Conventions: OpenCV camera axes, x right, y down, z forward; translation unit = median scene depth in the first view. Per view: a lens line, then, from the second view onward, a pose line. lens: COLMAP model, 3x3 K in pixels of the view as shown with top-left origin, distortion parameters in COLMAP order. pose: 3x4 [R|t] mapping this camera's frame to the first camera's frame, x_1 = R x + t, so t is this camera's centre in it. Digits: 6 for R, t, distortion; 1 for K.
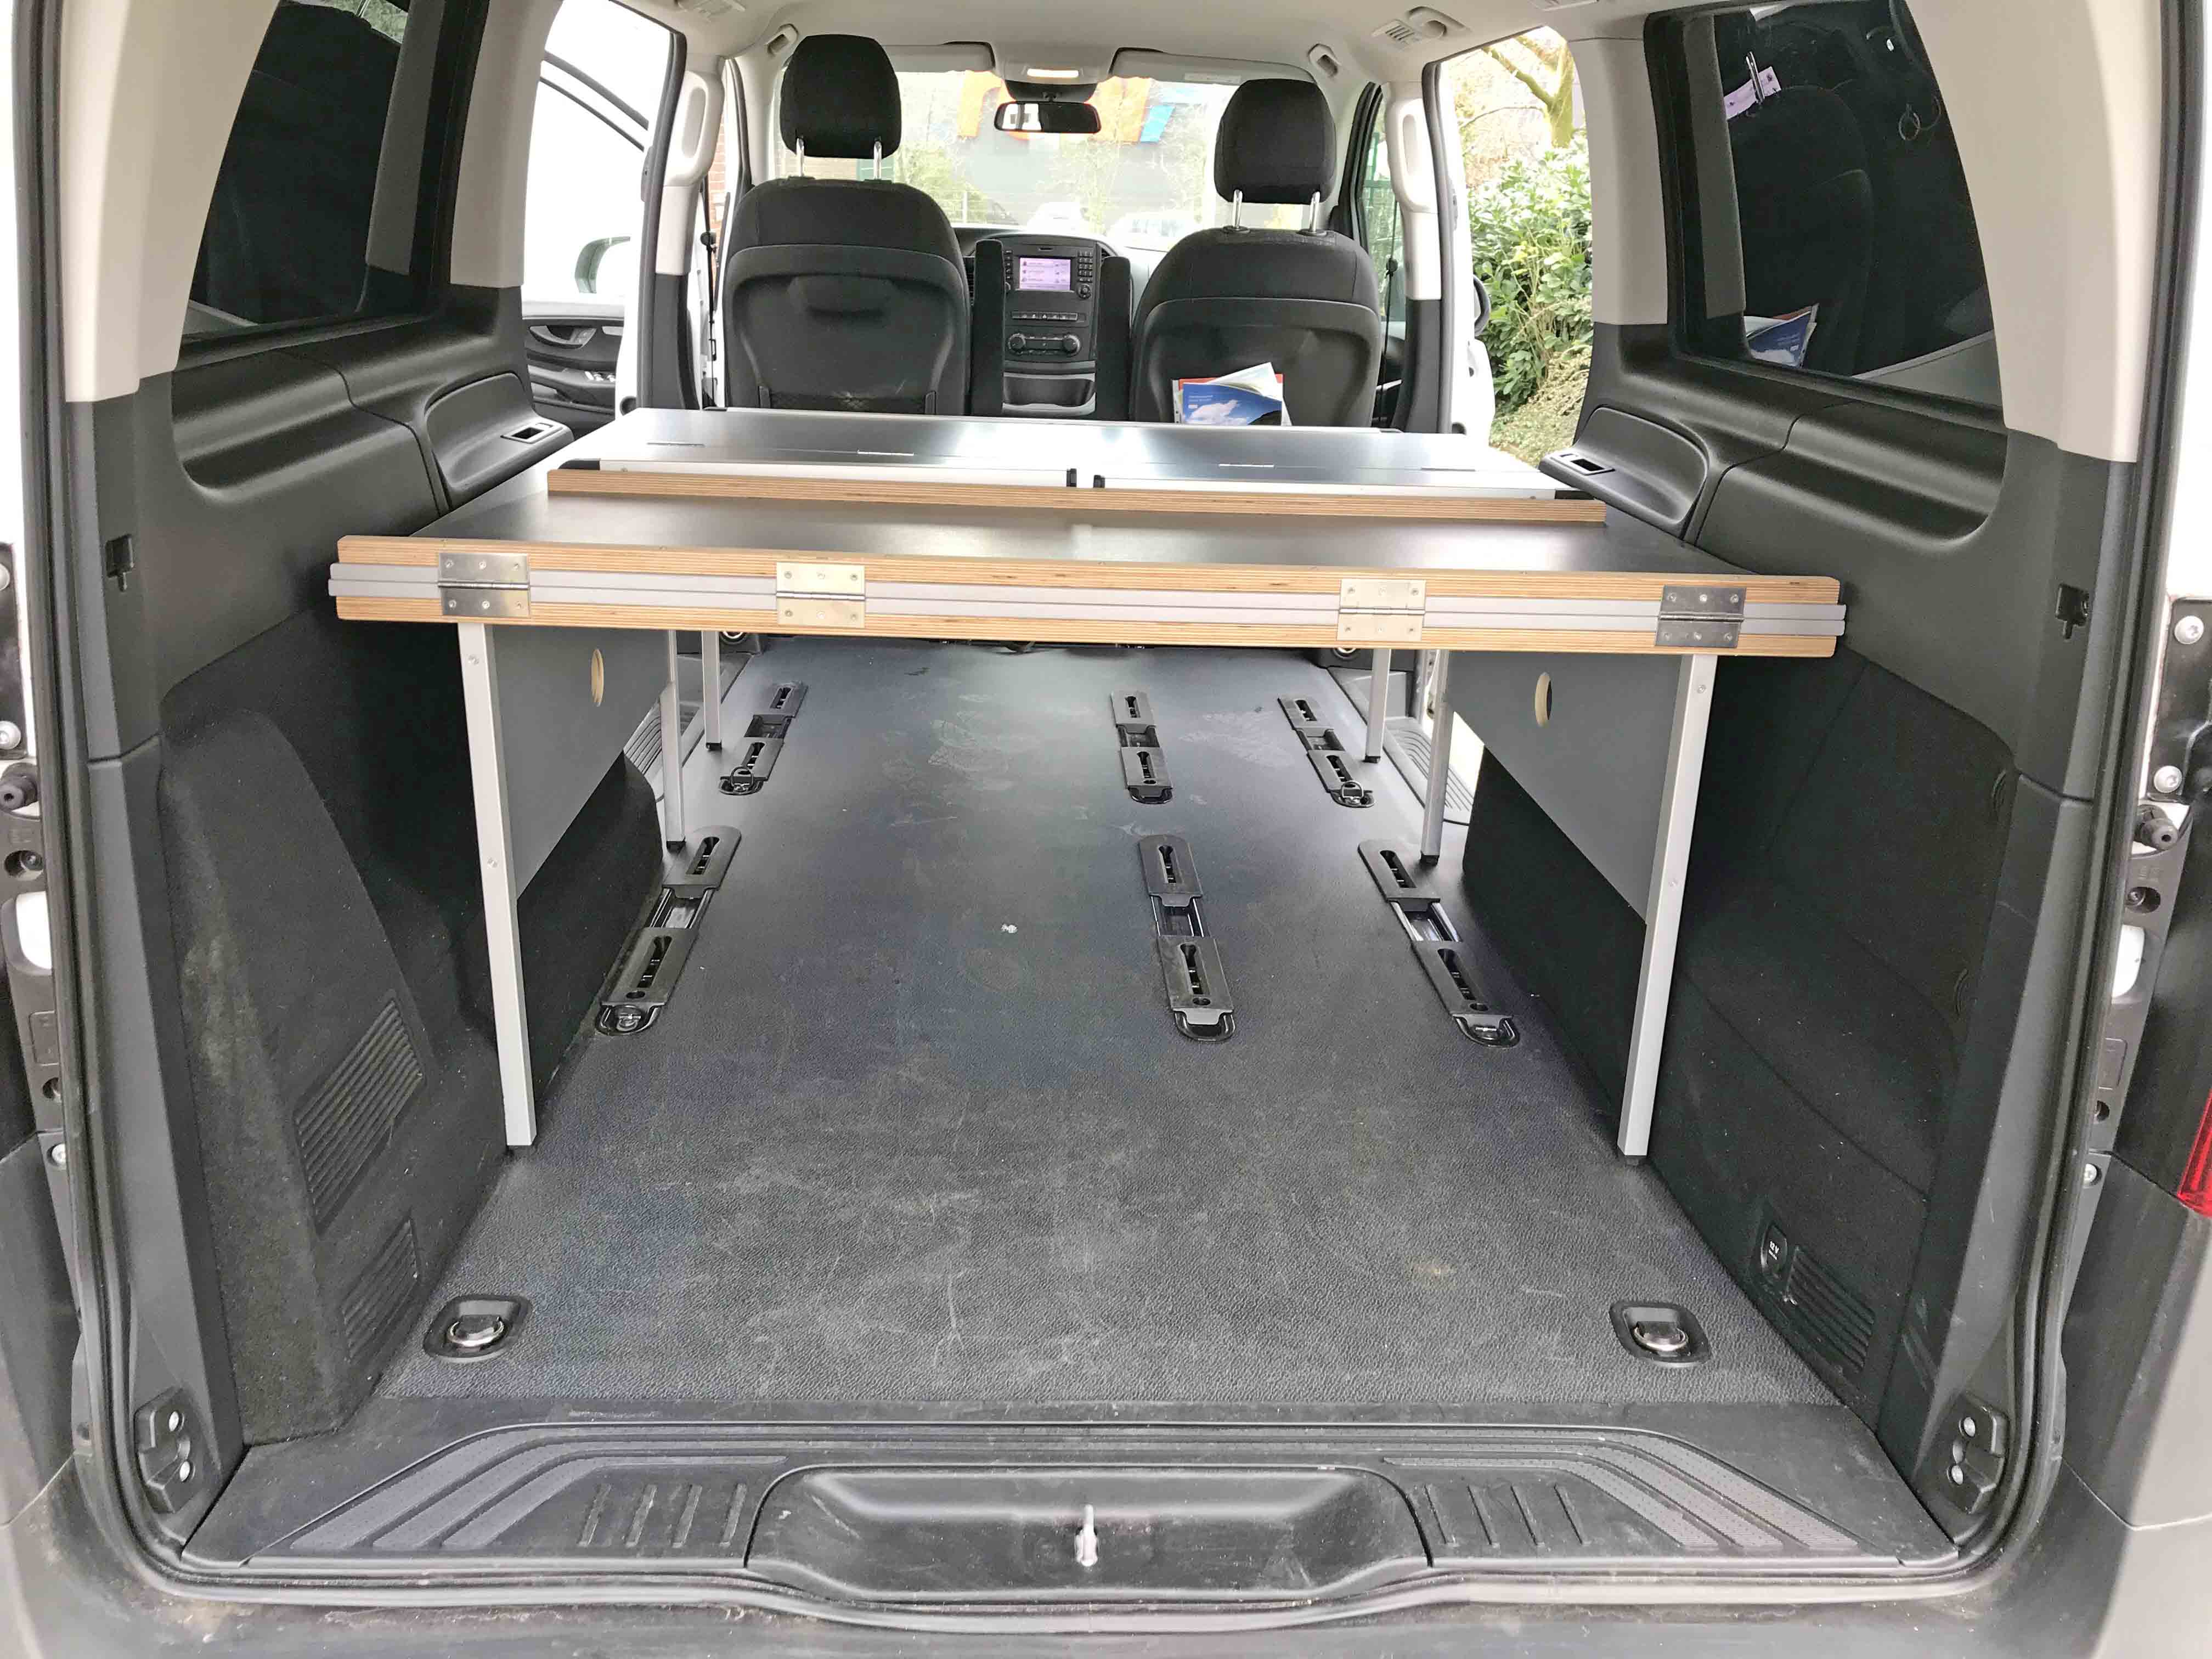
lens RADIAL K [[1850.8, 0, 1106.0], [0, 1850.8, 829.5], [0, 0, 1]] dist [0.026263, -0.007889]
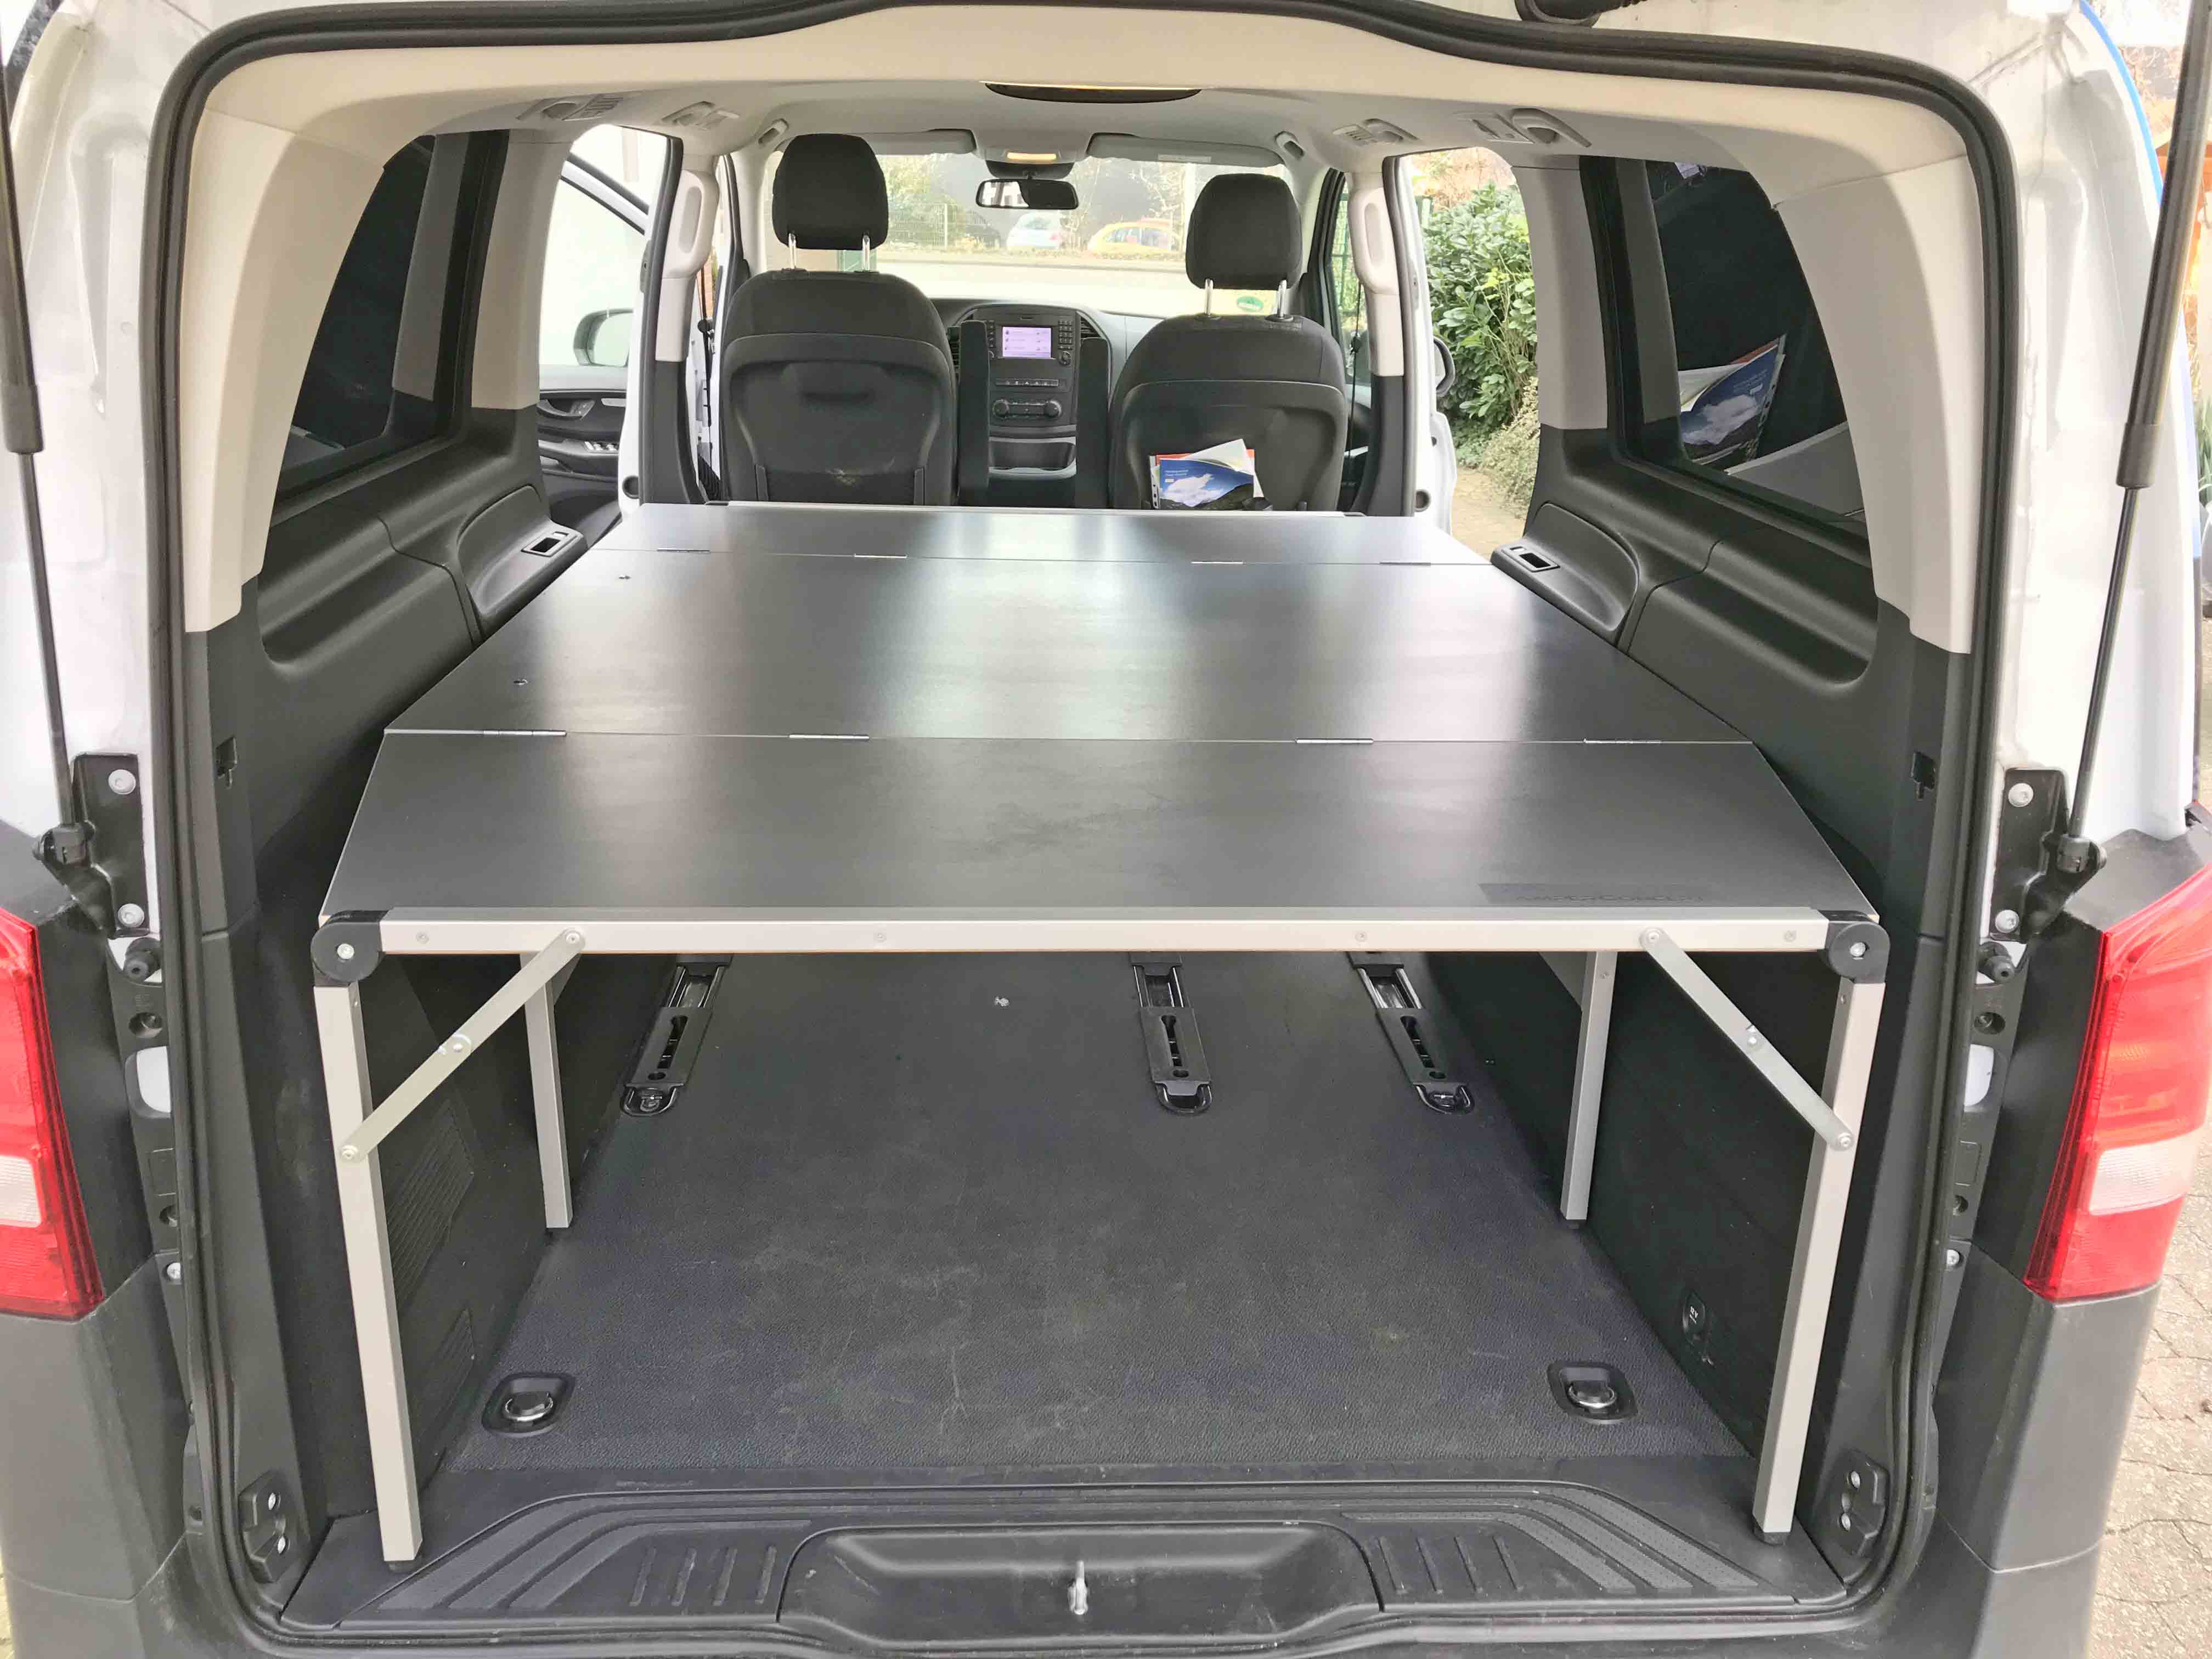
lens RADIAL K [[1850.8, 0, 1106.0], [0, 1850.8, 829.5], [0, 0, 1]] dist [0.026263, -0.007889]
pose [[0.999896, -0.012973, 0.006303, 0.004141], [0.012976, 0.999916, -0.000519, -0.065839], [-0.006295, 0.000600, 0.999980, -0.107156]]
